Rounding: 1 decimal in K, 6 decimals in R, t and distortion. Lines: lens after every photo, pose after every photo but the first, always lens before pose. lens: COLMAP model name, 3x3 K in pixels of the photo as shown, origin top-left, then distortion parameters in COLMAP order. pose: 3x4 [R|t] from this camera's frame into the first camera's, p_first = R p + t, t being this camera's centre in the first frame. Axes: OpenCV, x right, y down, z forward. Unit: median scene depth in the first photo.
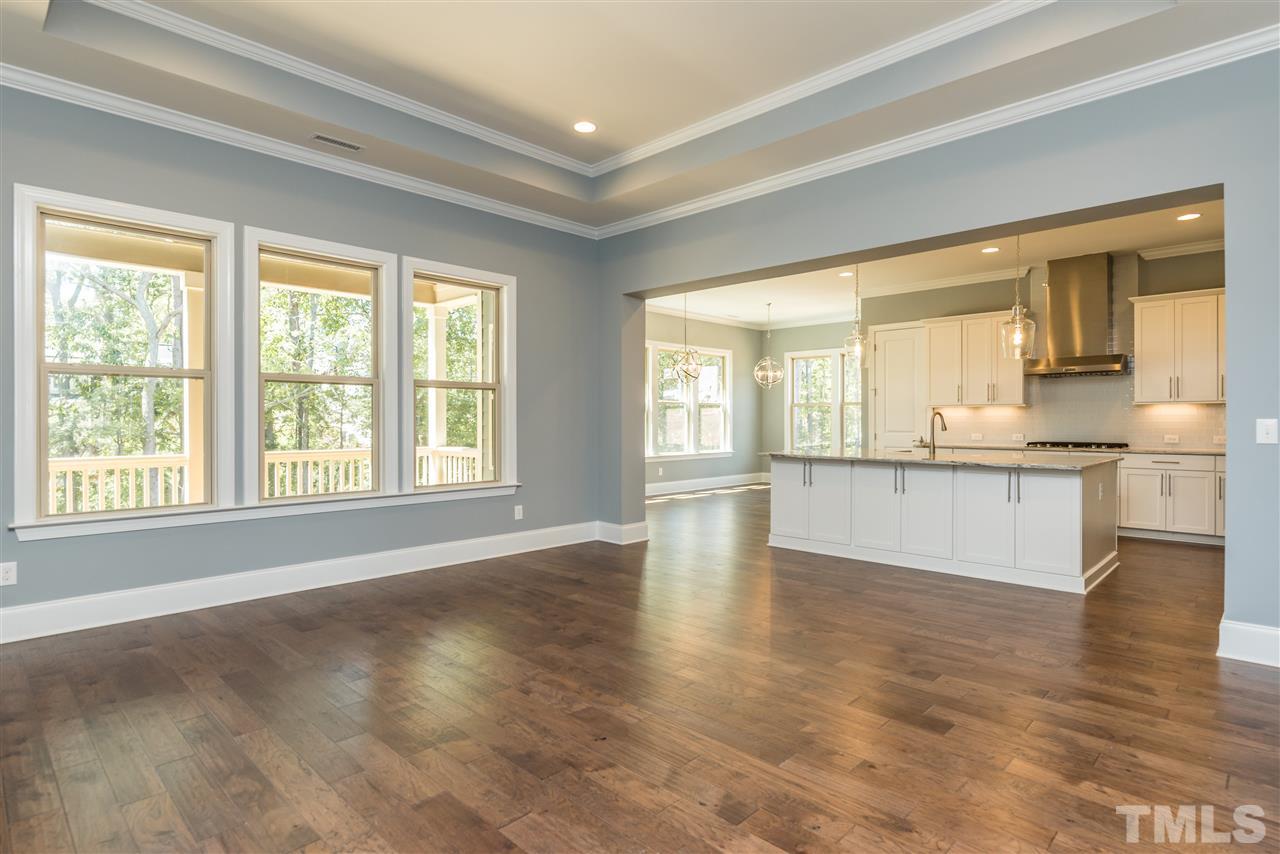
lens RADIAL K [[660.9, 0, 663.2], [0, 660.9, 419.6], [0, 0, 1]] dist [-0.002692, -0.000579]
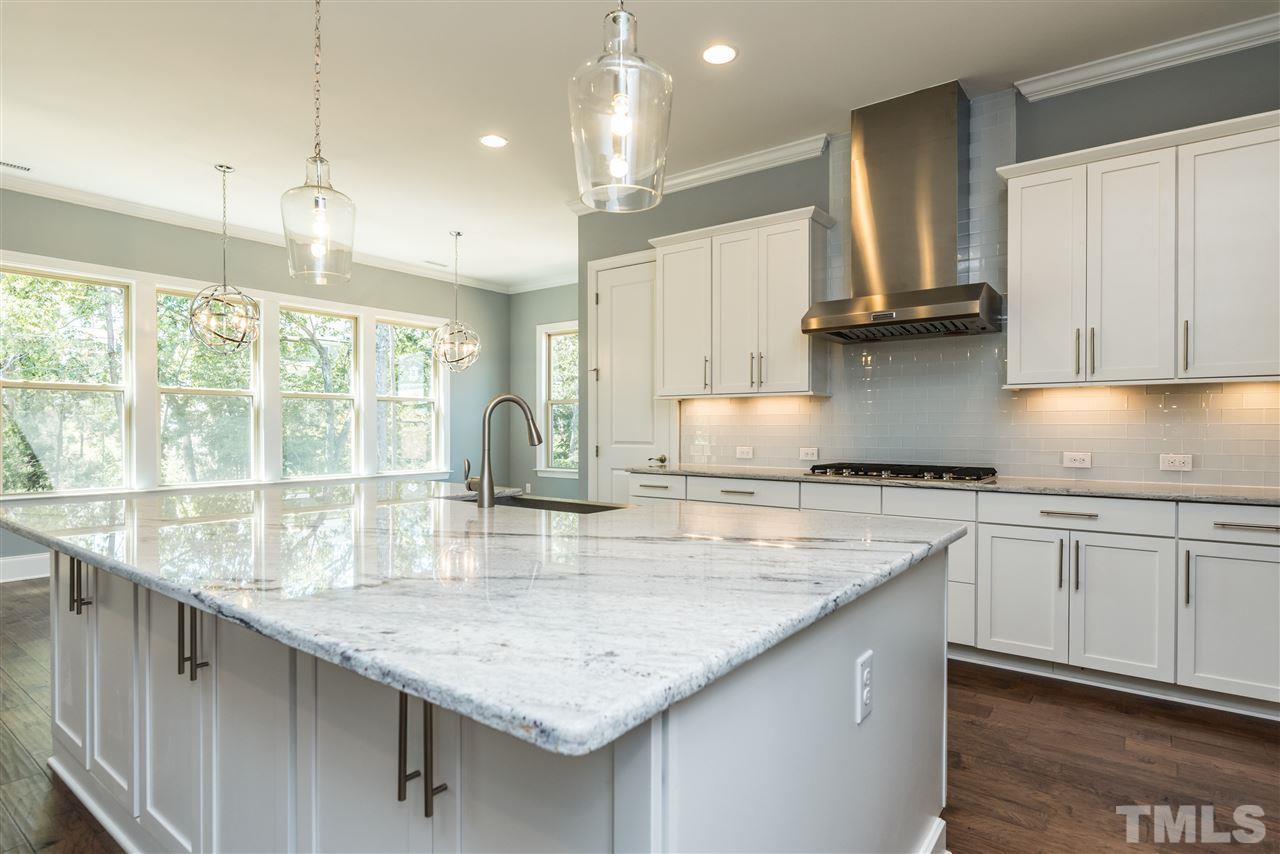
lens RADIAL K [[678.0, 0, 626.6], [0, 678.0, 432.6], [0, 0, 1]] dist [-0.017596, -0.000213]
pose [[0.995784, 0.002203, 0.091698, 0.379383], [-0.003125, 0.999946, 0.009906, 0.004974], [-0.091672, -0.010151, 0.995738, 0.517284]]
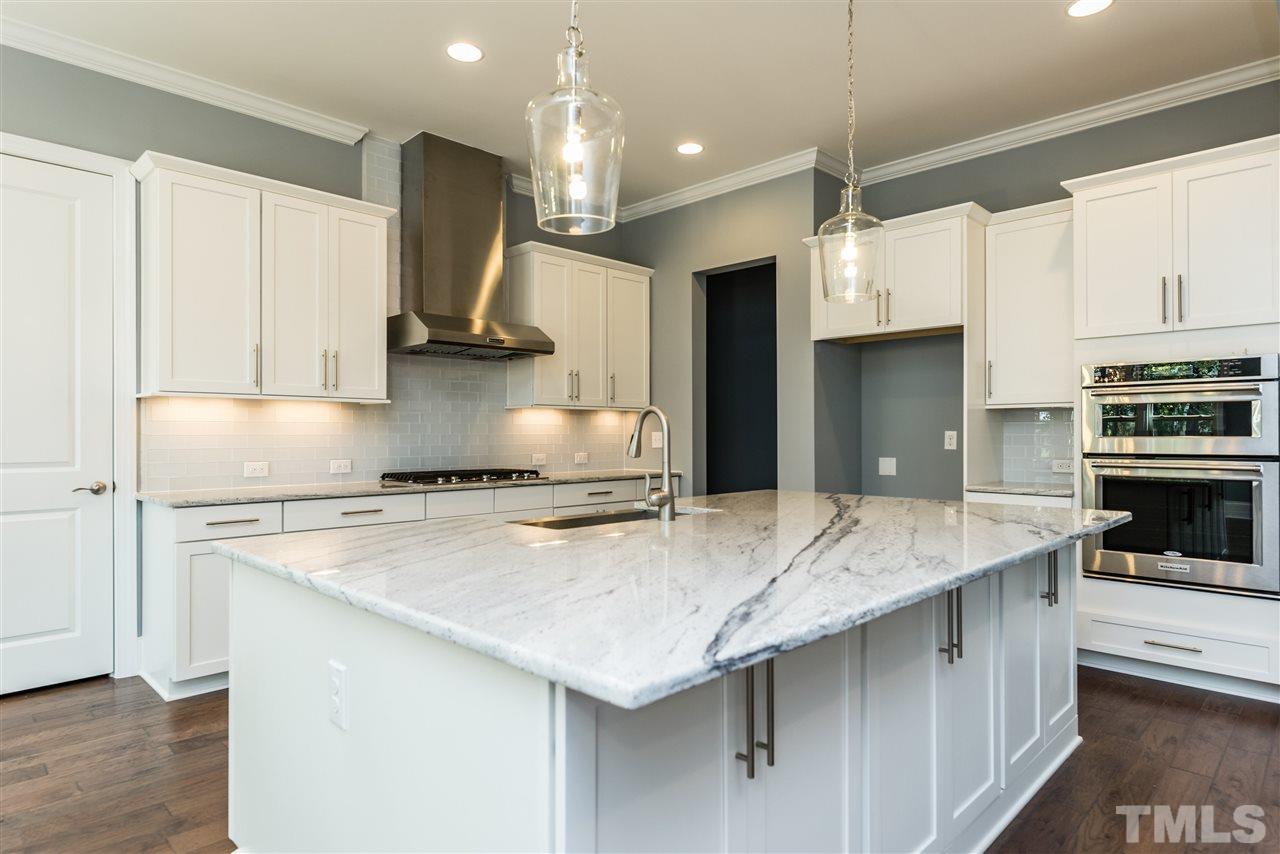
lens RADIAL K [[712.6, 0, 633.4], [0, 712.6, 433.0], [0, 0, 1]] dist [-0.004733, -0.000398]
pose [[0.025548, 0.006094, 0.999655, 0.015451], [0.002013, 0.999979, -0.006148, 0.006150], [-0.999672, 0.002169, 0.025536, 0.862154]]
